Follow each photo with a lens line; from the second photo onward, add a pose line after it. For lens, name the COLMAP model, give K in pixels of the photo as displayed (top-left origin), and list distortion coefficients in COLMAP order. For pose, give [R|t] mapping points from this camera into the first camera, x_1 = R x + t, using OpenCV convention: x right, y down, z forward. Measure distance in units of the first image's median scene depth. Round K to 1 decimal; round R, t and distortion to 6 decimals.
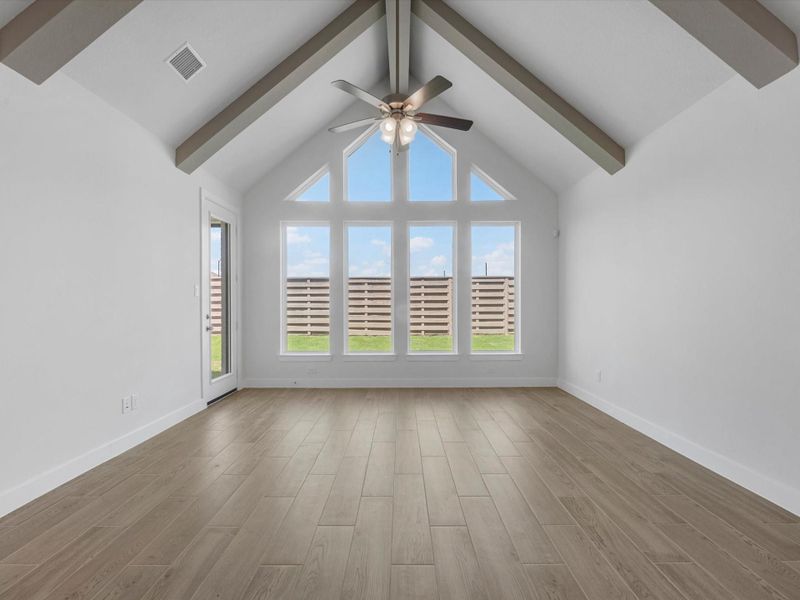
lens RADIAL K [[378.9, 0, 400.5], [0, 378.9, 300.9], [0, 0, 1]] dist [0.012492, -0.000535]
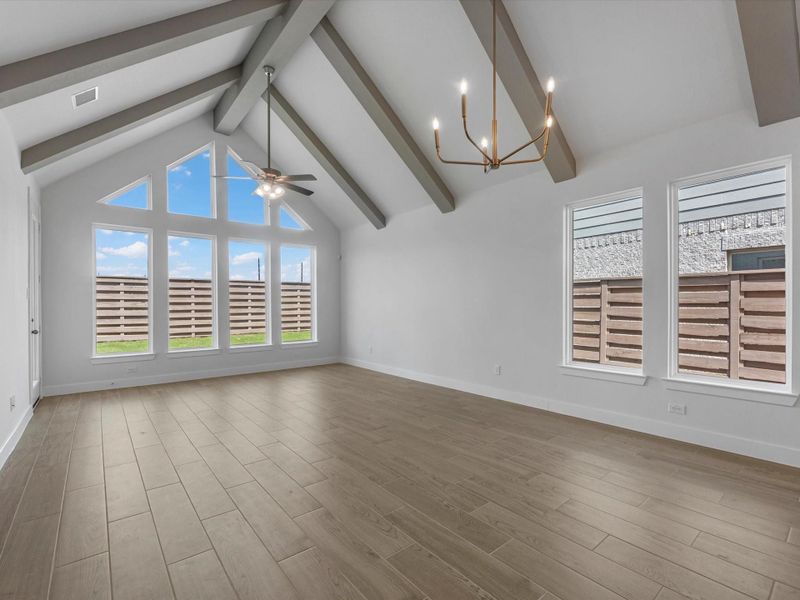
lens RADIAL K [[378.9, 0, 400.8], [0, 378.9, 306.0], [0, 0, 1]] dist [0.012492, -0.000535]
pose [[0.781843, -0.003247, 0.623467, -0.298612], [-0.002675, 0.999960, 0.008562, -0.003944], [-0.623470, -0.008362, 0.781803, -0.275213]]
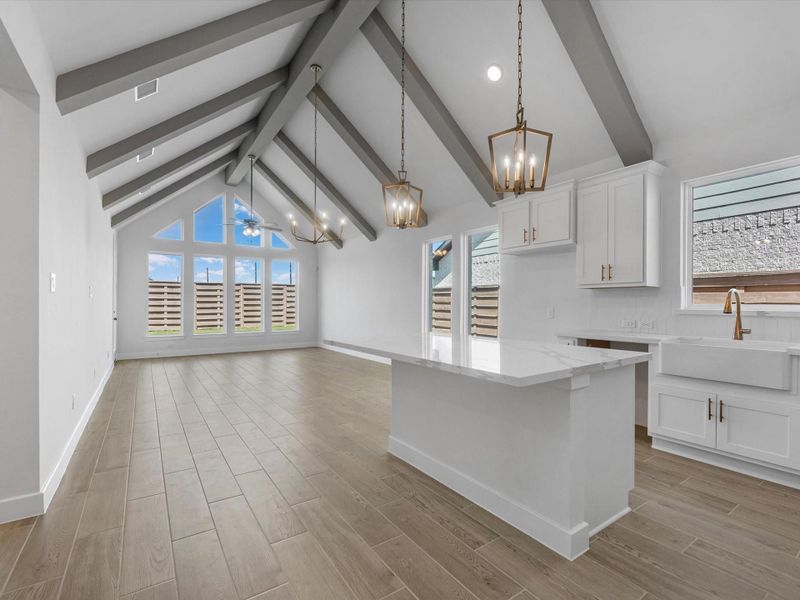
lens RADIAL K [[378.9, 0, 398.9], [0, 378.9, 300.4], [0, 0, 1]] dist [0.012492, -0.000535]
pose [[0.832471, 0.004587, 0.554050, -0.309325], [-0.004479, 0.999989, -0.001549, -0.009536], [-0.554051, -0.001192, 0.832482, -0.833997]]
